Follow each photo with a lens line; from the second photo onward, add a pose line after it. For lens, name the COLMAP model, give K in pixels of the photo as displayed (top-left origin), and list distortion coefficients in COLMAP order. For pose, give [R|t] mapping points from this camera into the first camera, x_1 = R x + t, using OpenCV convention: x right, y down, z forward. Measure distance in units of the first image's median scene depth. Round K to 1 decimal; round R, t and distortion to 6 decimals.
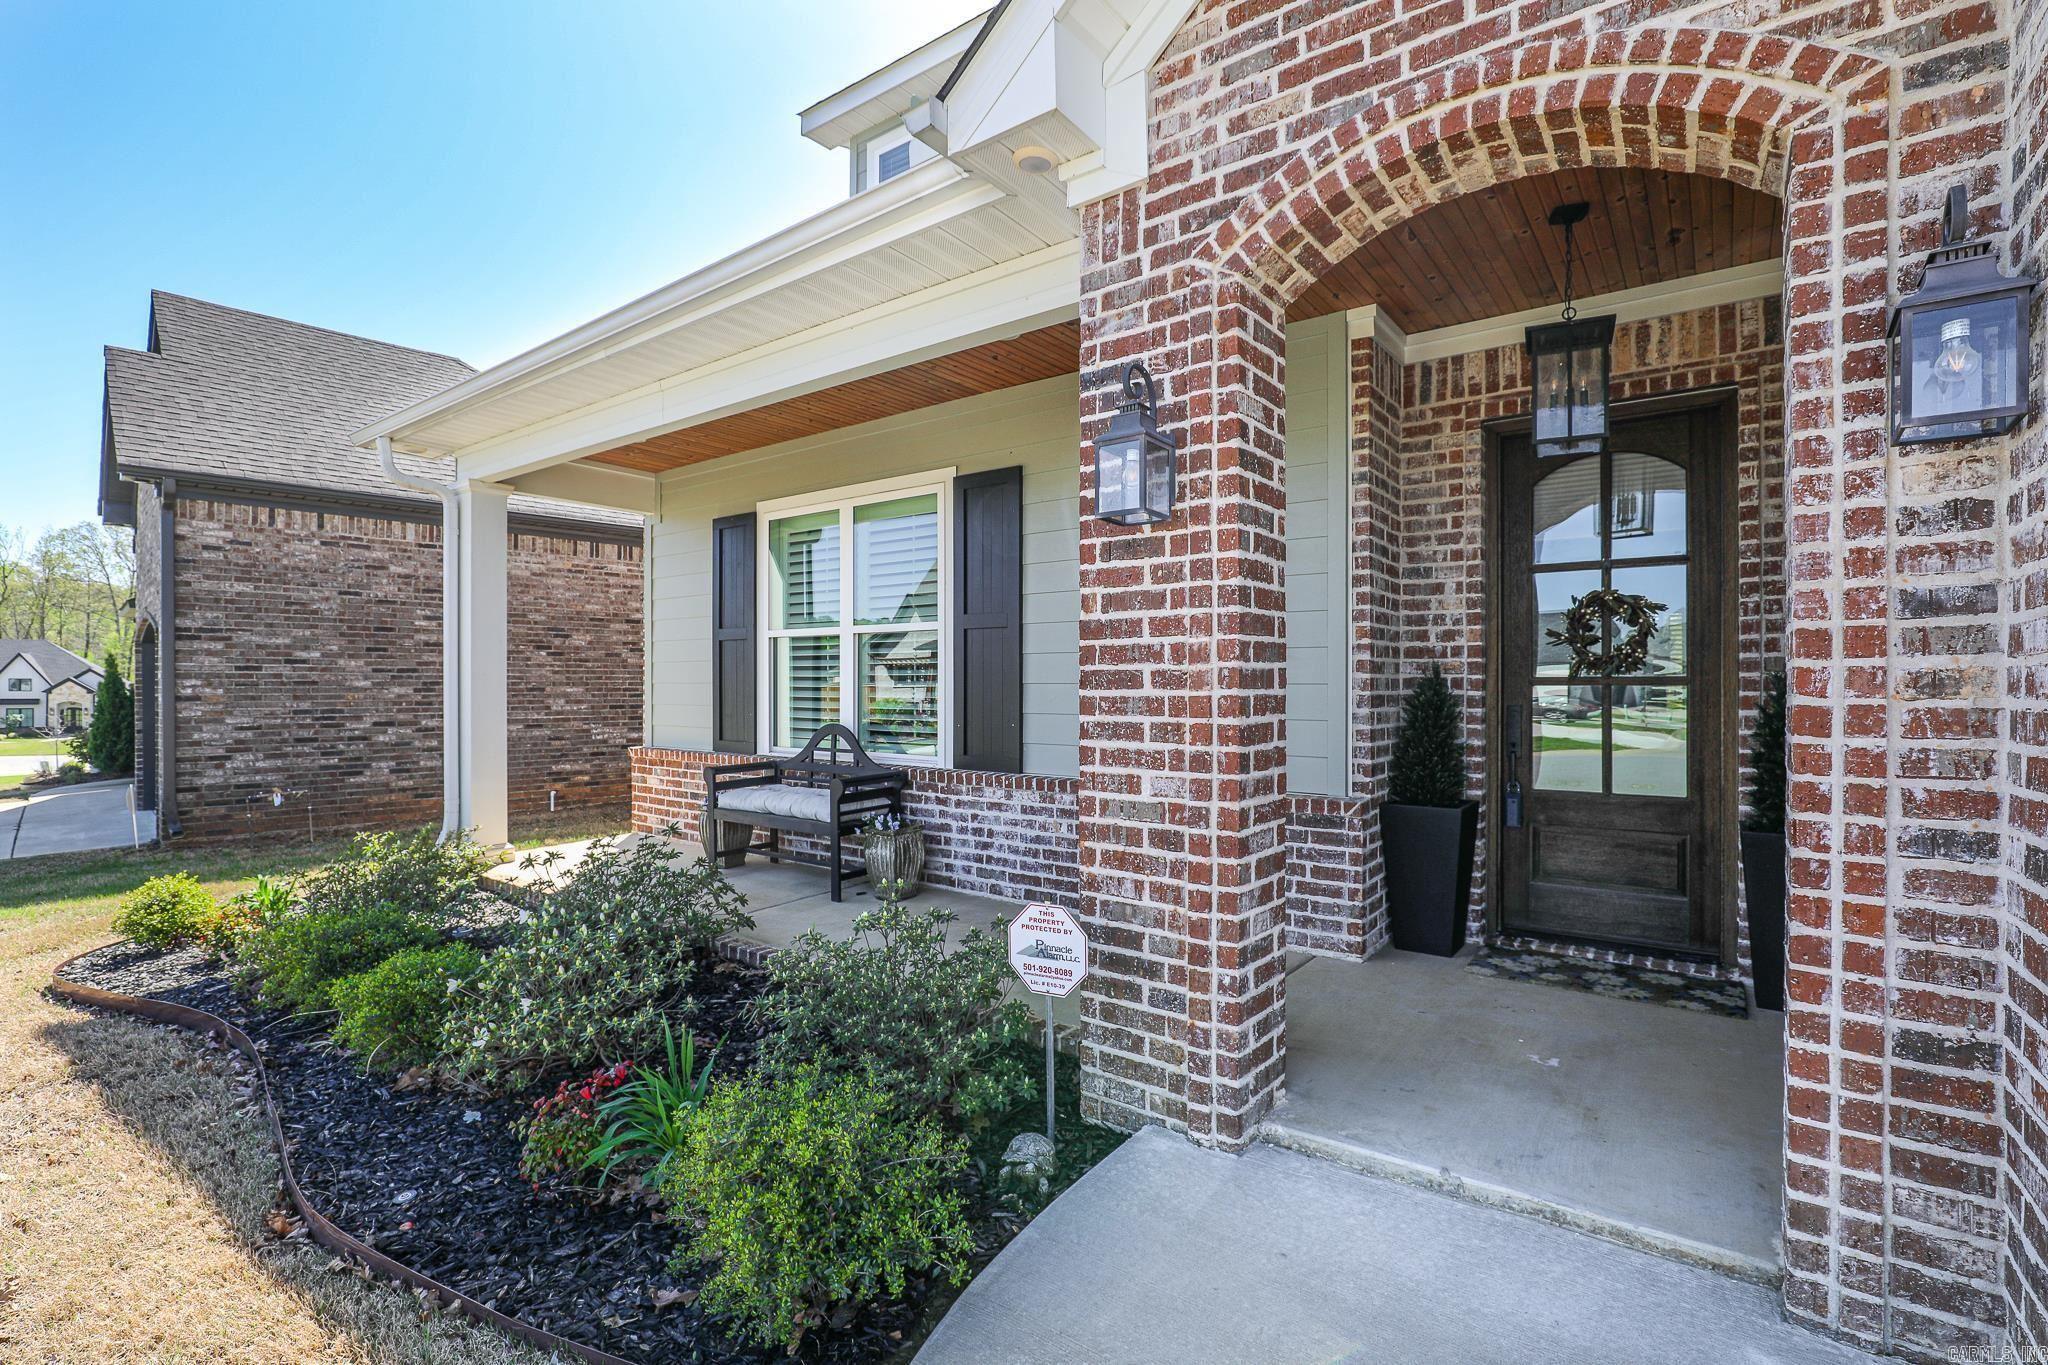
lens RADIAL K [[930.2, 0, 1036.7], [0, 930.2, 682.4], [0, 0, 1]] dist [-0.019204, 0.002821]
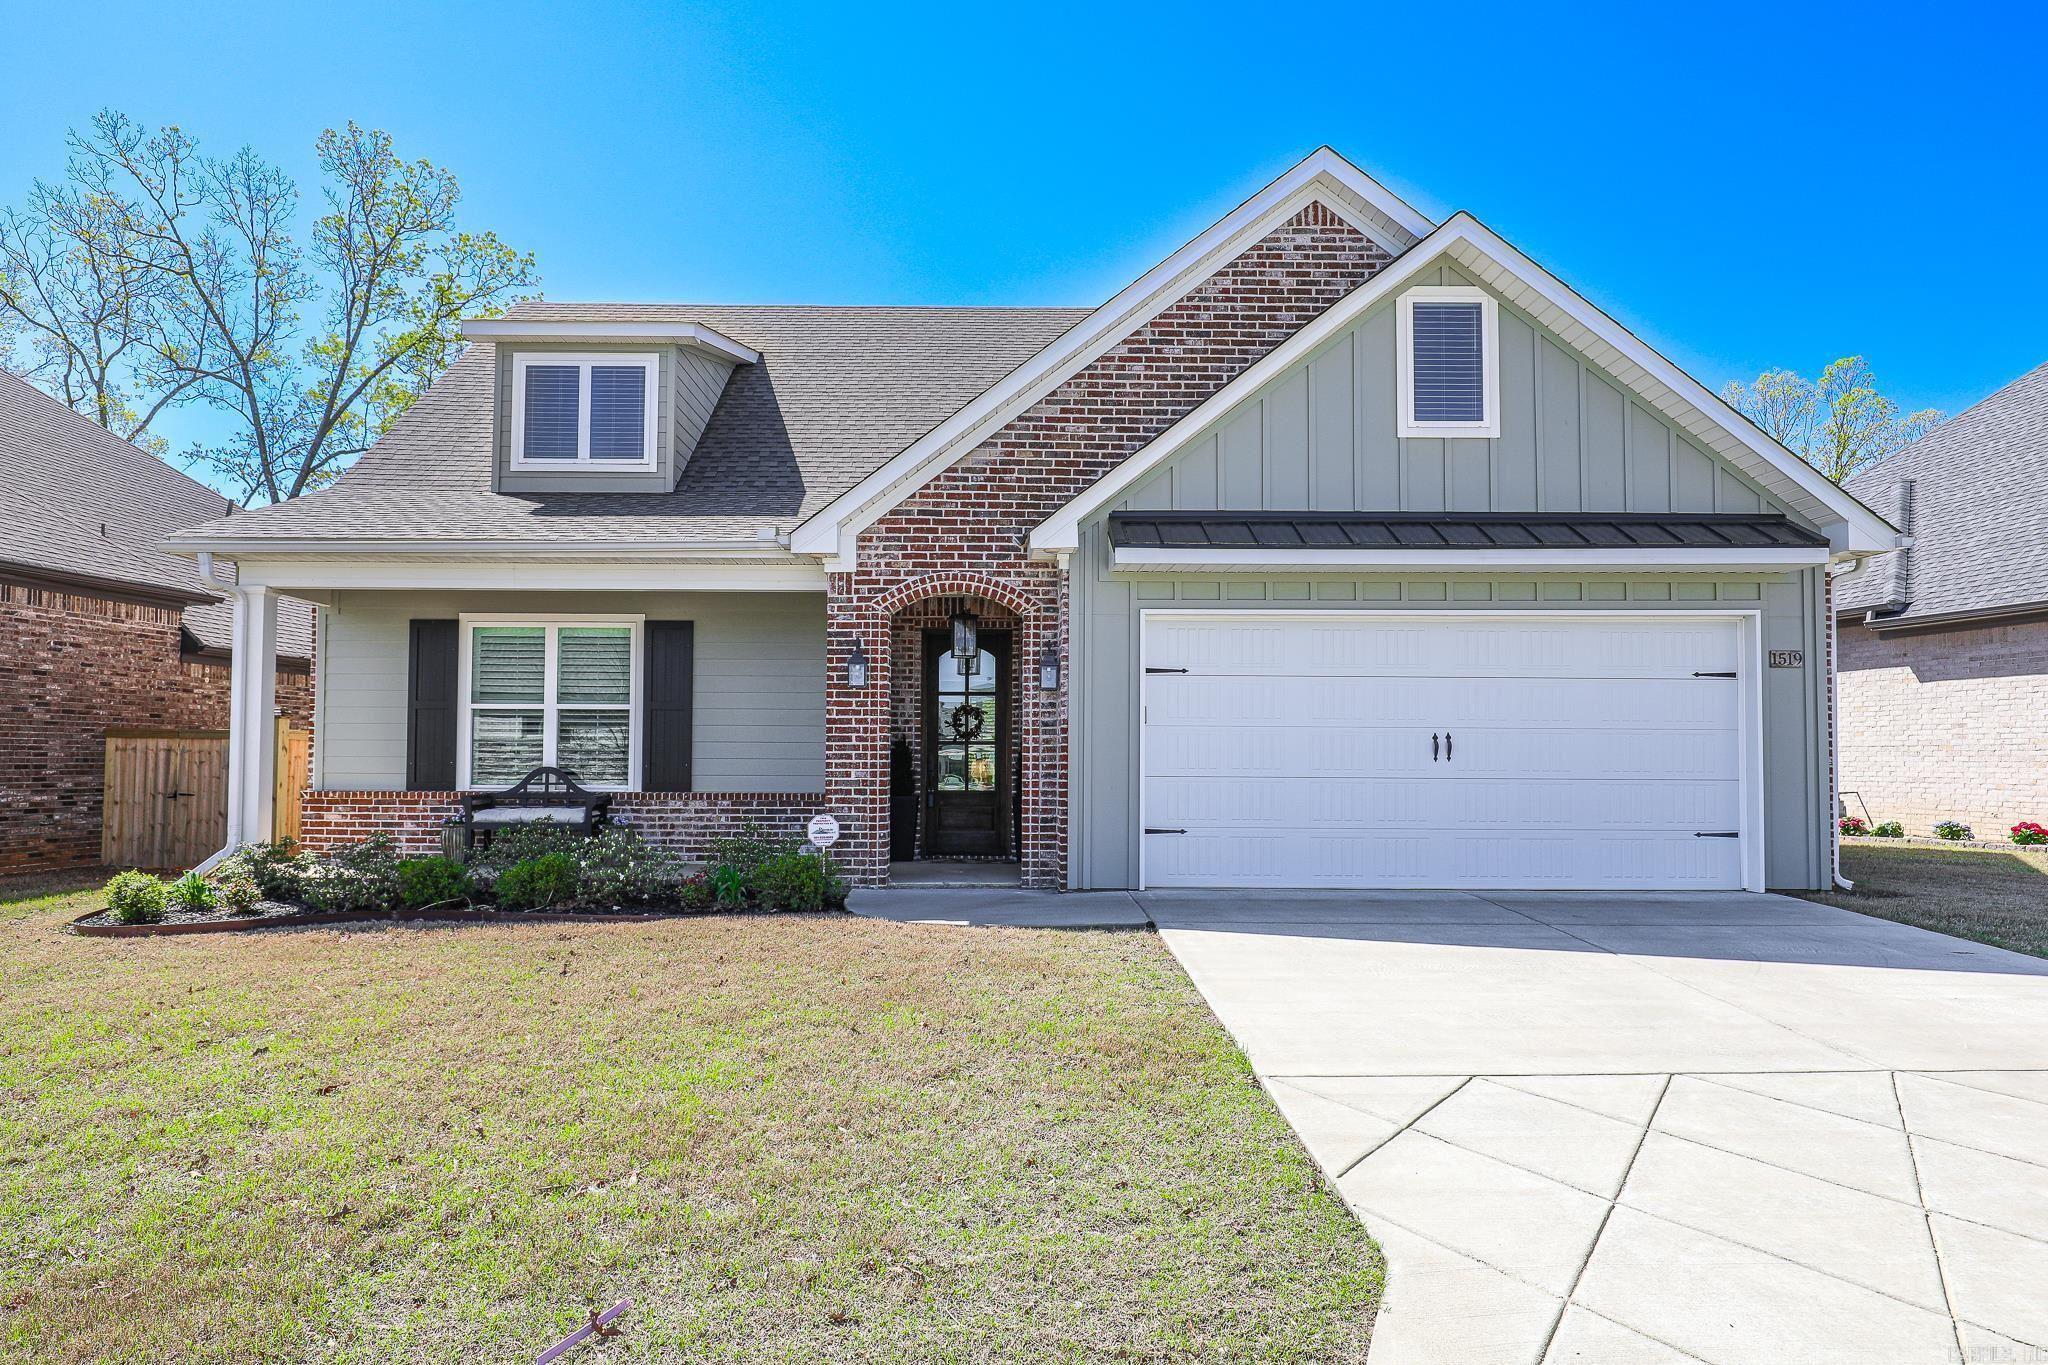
lens RADIAL K [[1247.4, 0, 1022.8], [0, 1247.4, 688.8], [0, 0, 1]] dist [-0.004183, -0.000915]
pose [[0.787957, 0.037342, 0.614597, -1.926731], [-0.004757, 0.998499, -0.054568, 0.052505], [-0.615712, 0.040073, 0.786952, -2.502136]]
